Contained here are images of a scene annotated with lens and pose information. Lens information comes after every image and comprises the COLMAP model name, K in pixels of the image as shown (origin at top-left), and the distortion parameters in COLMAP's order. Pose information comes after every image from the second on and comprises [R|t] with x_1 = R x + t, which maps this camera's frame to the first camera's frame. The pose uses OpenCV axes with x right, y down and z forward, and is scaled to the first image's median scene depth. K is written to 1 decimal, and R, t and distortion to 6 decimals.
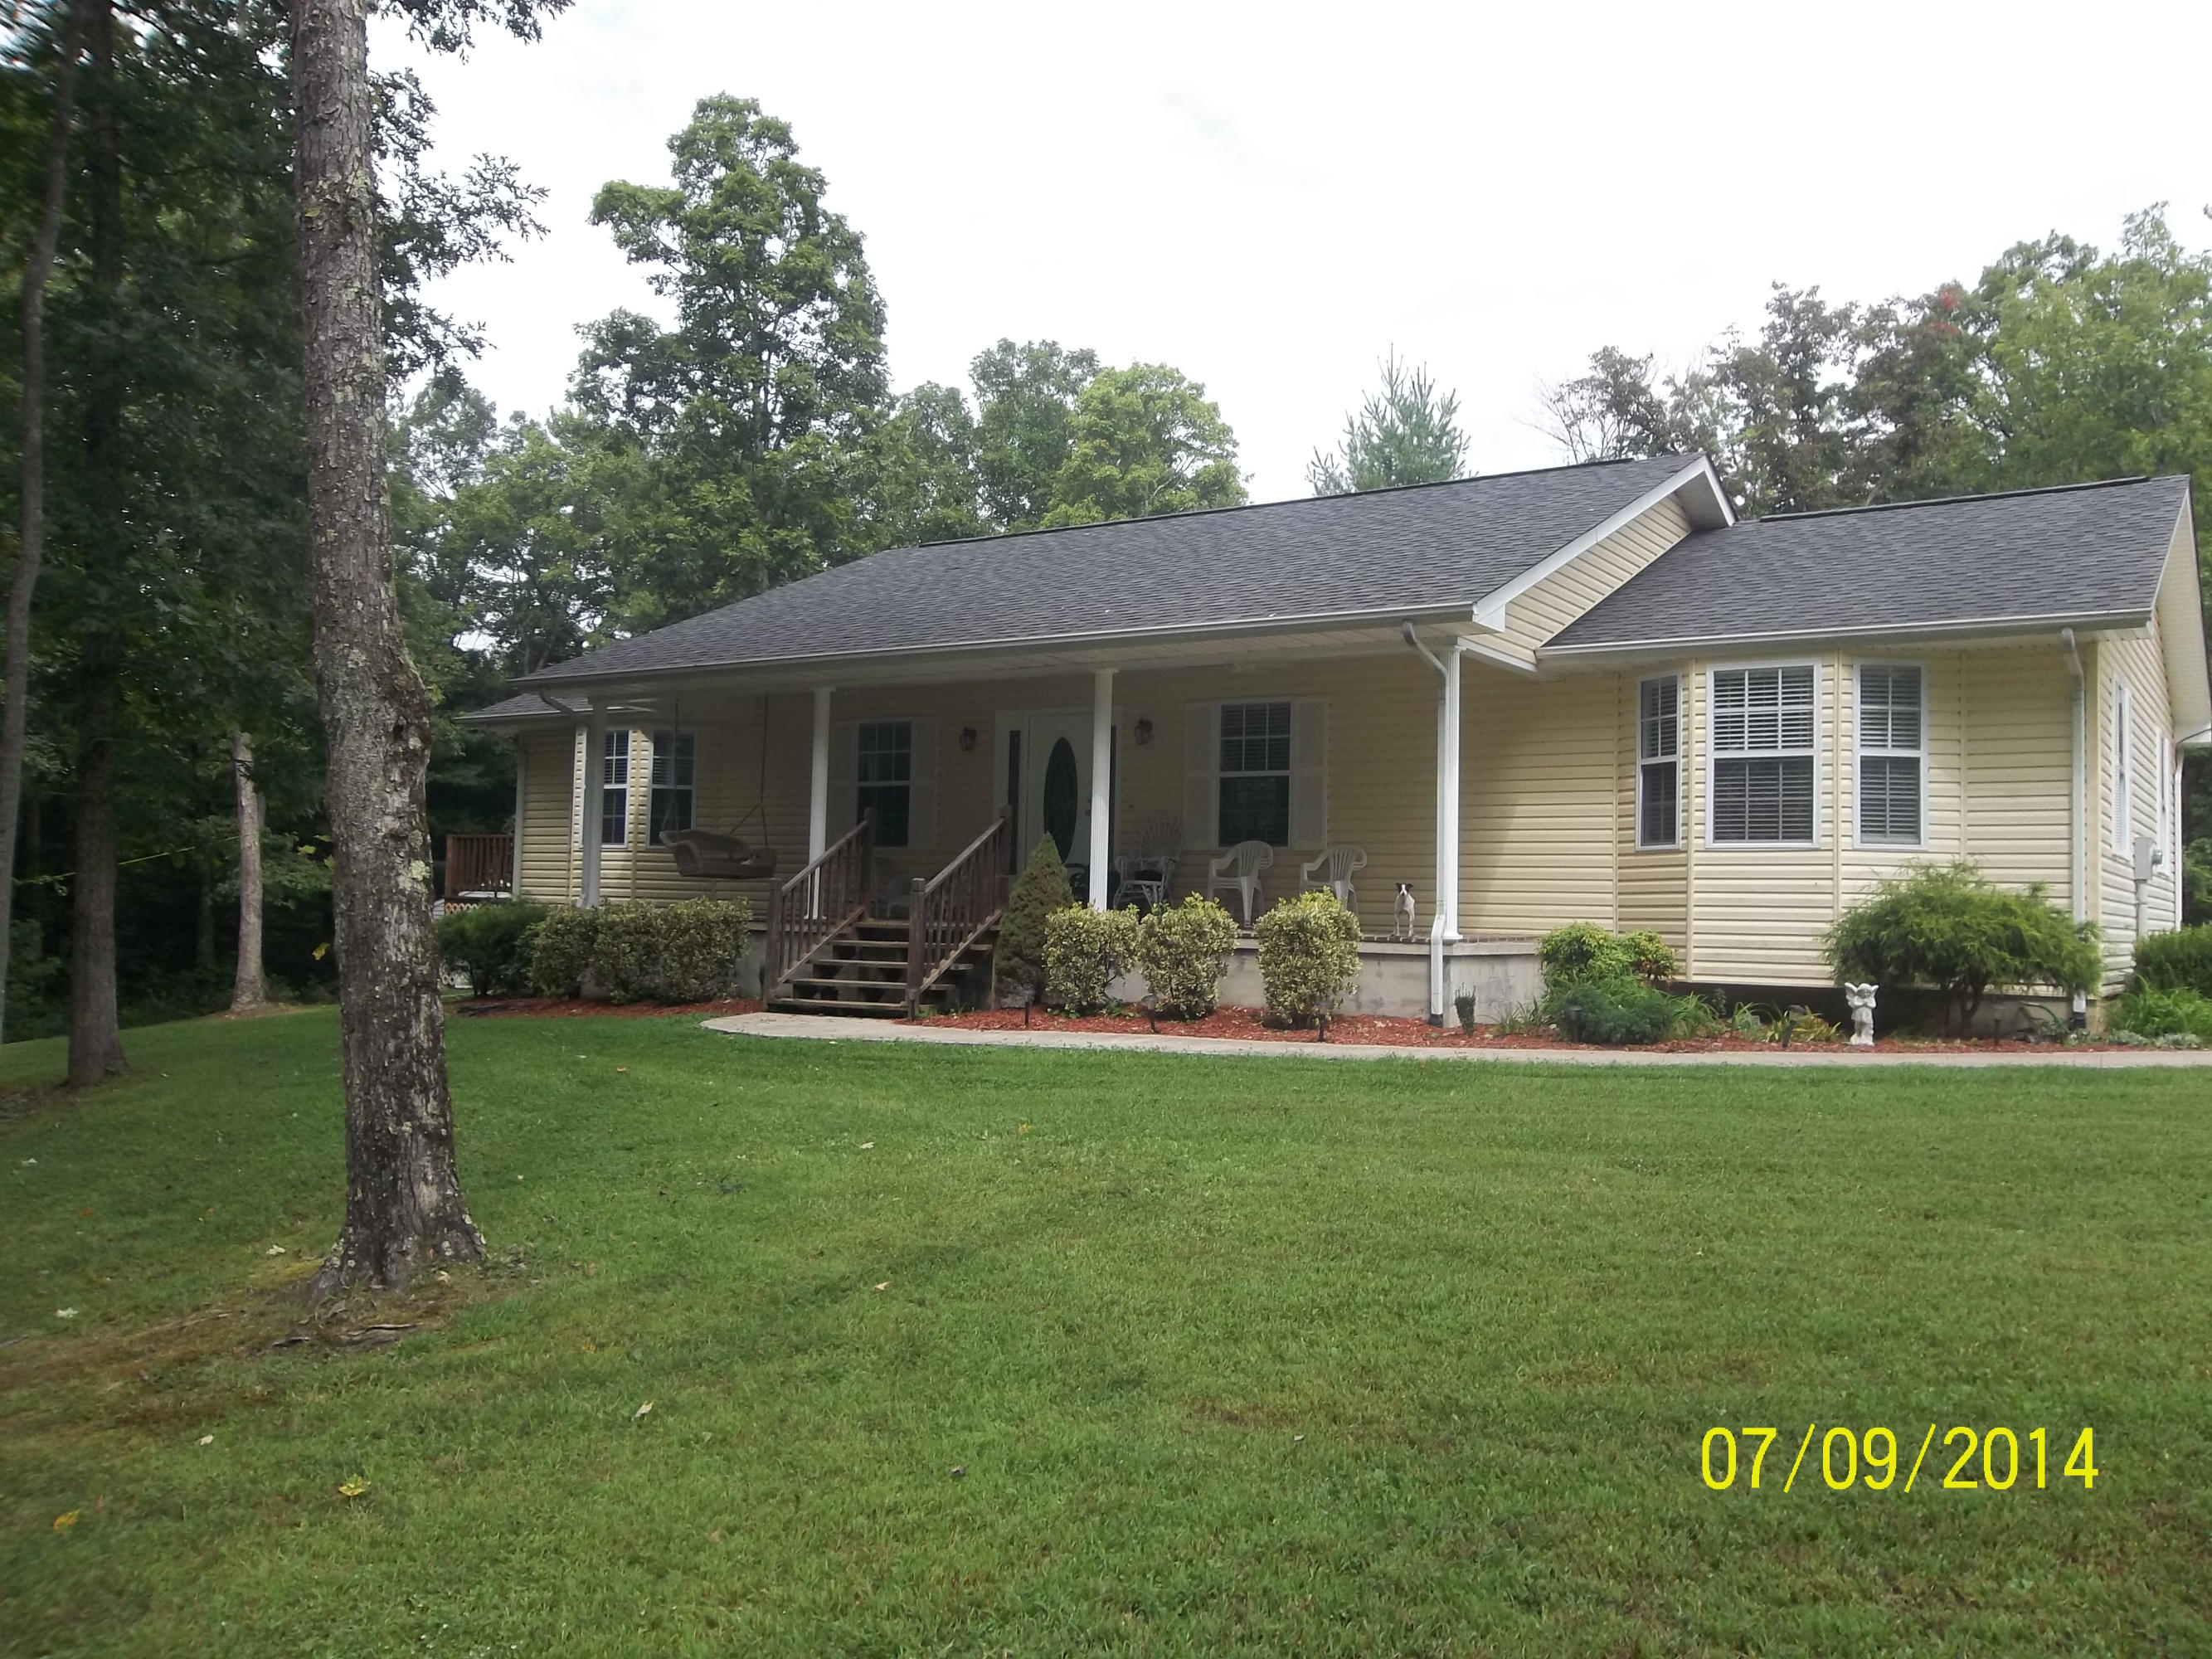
lens RADIAL K [[1791.5, 0, 1106.0], [0, 1791.5, 829.5], [0, 0, 1]] dist [0.000046, -0.001735]
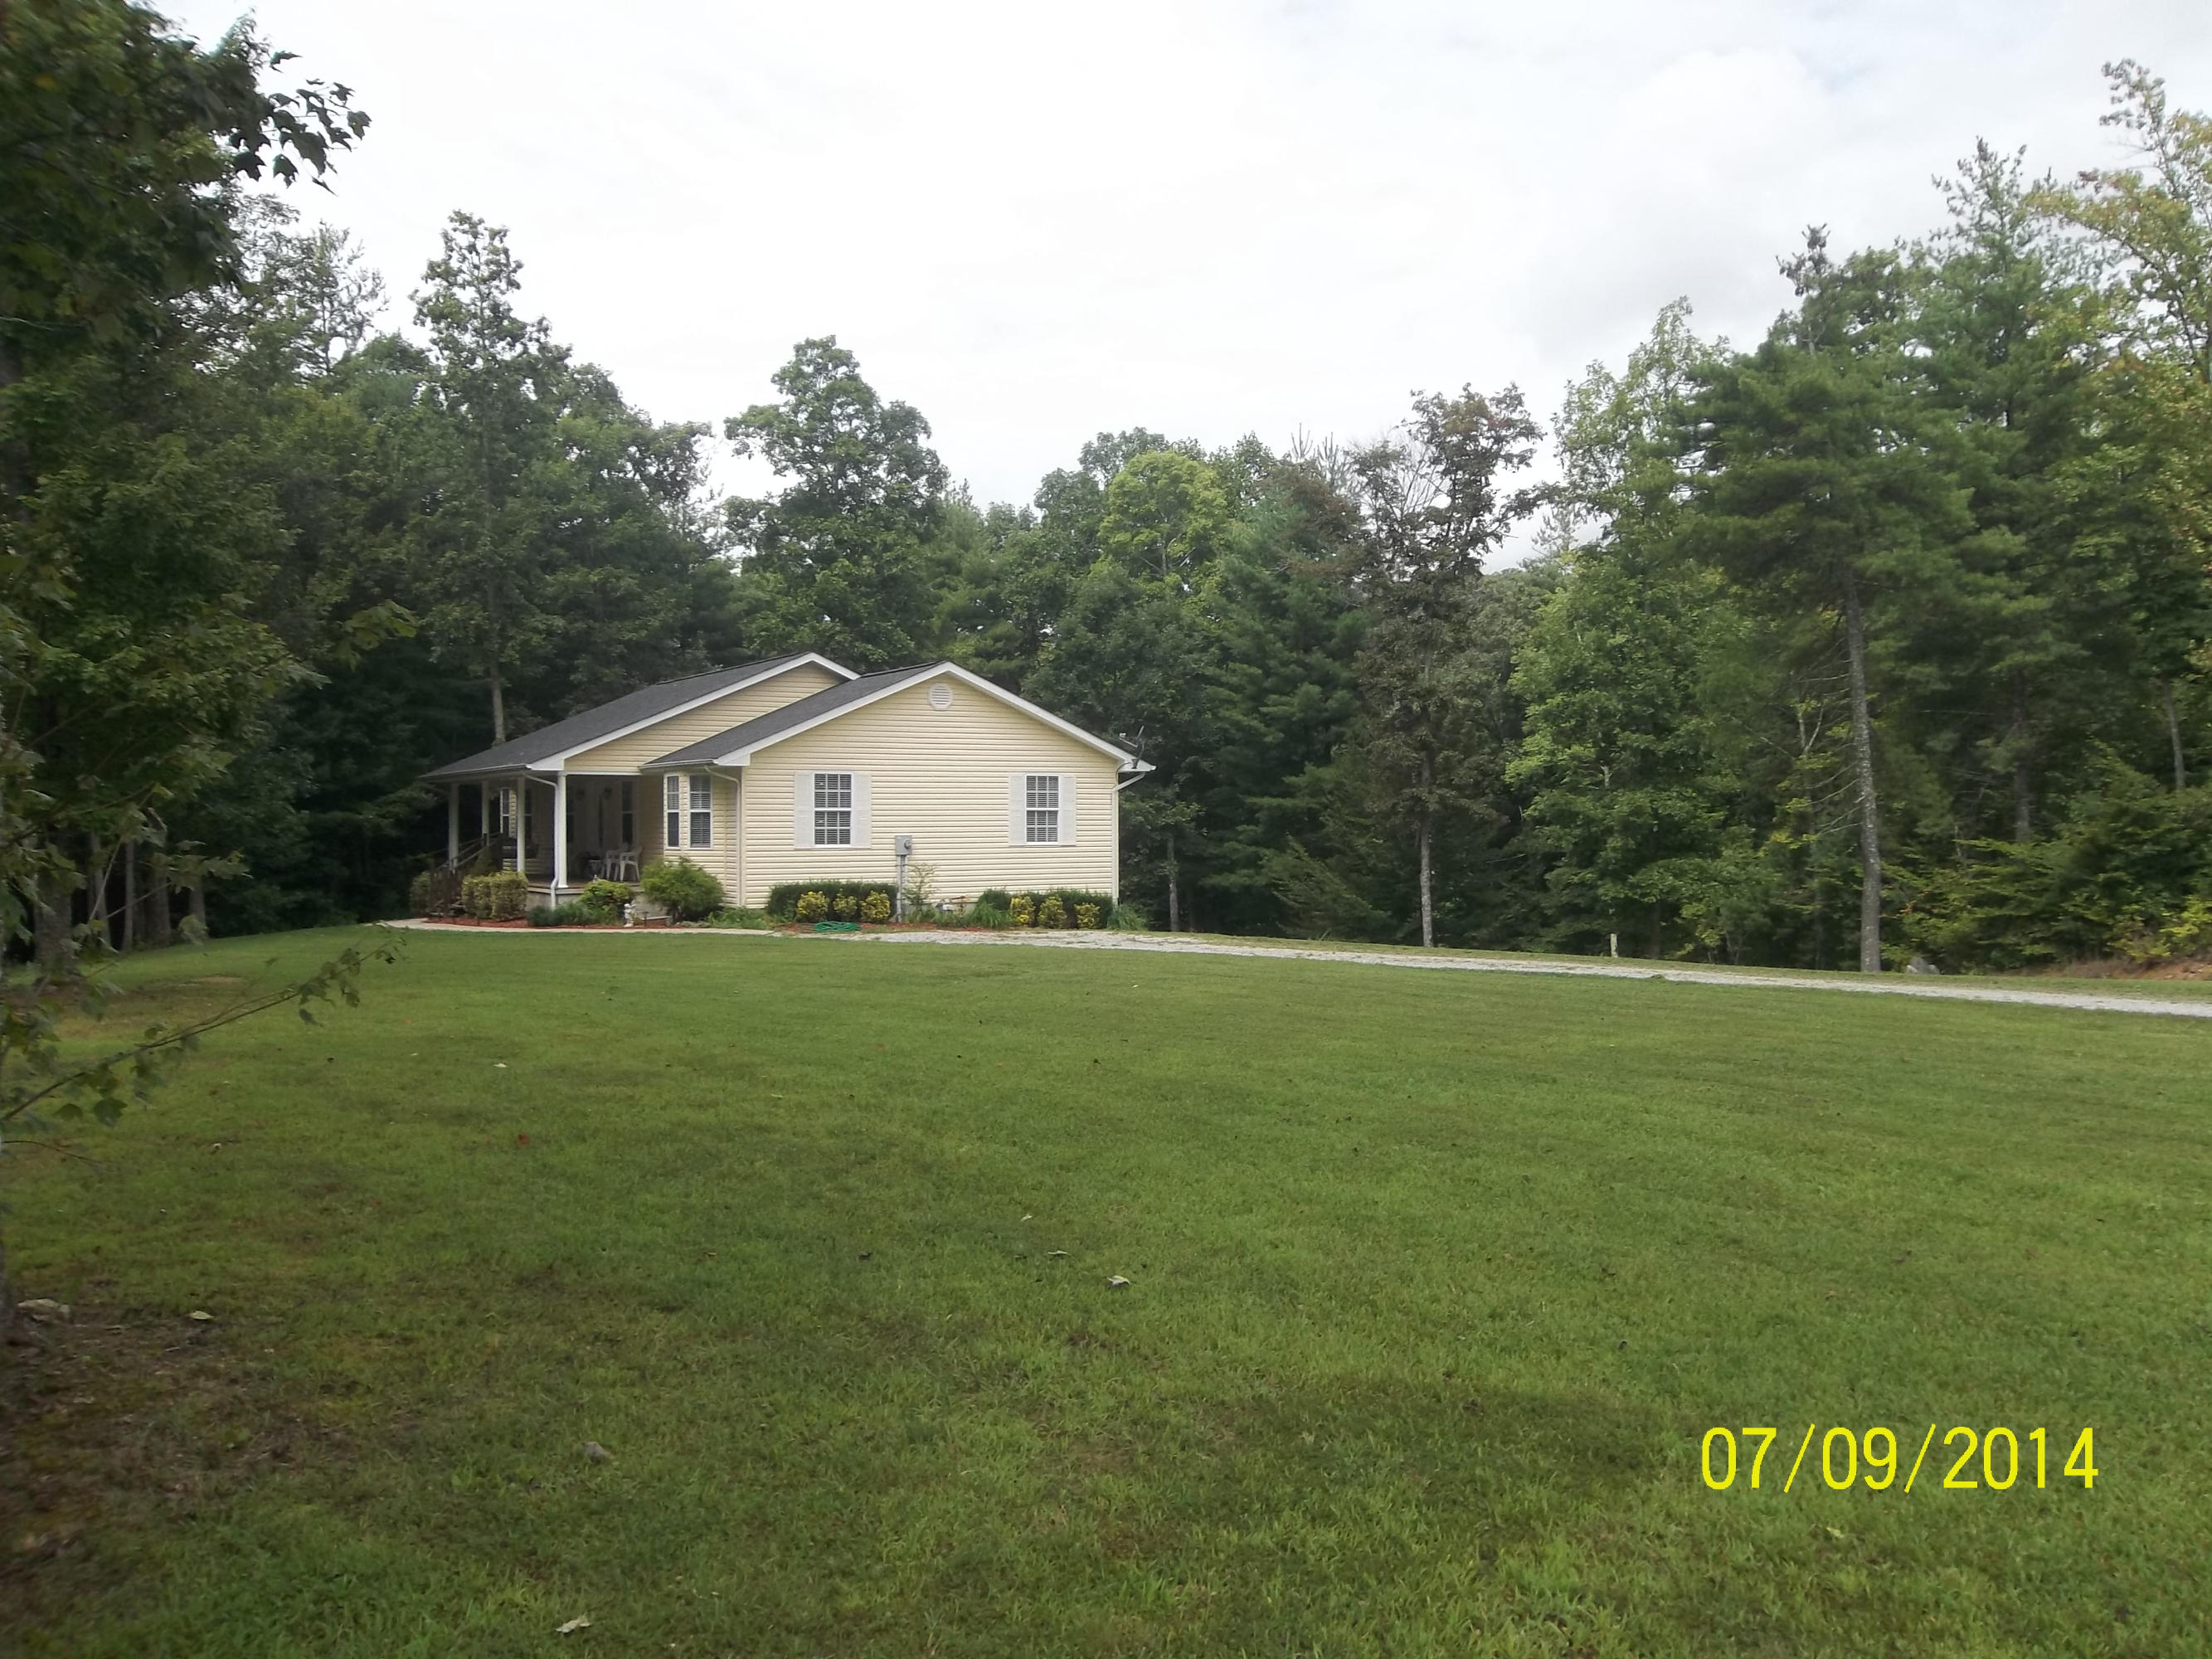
lens RADIAL K [[1791.5, 0, 1106.0], [0, 1791.5, 829.5], [0, 0, 1]] dist [0.000046, -0.001735]
pose [[0.908083, -0.026899, -0.417926, 1.486782], [0.046501, 0.998241, 0.036789, -0.061951], [0.416201, -0.052842, 0.907736, -0.754676]]
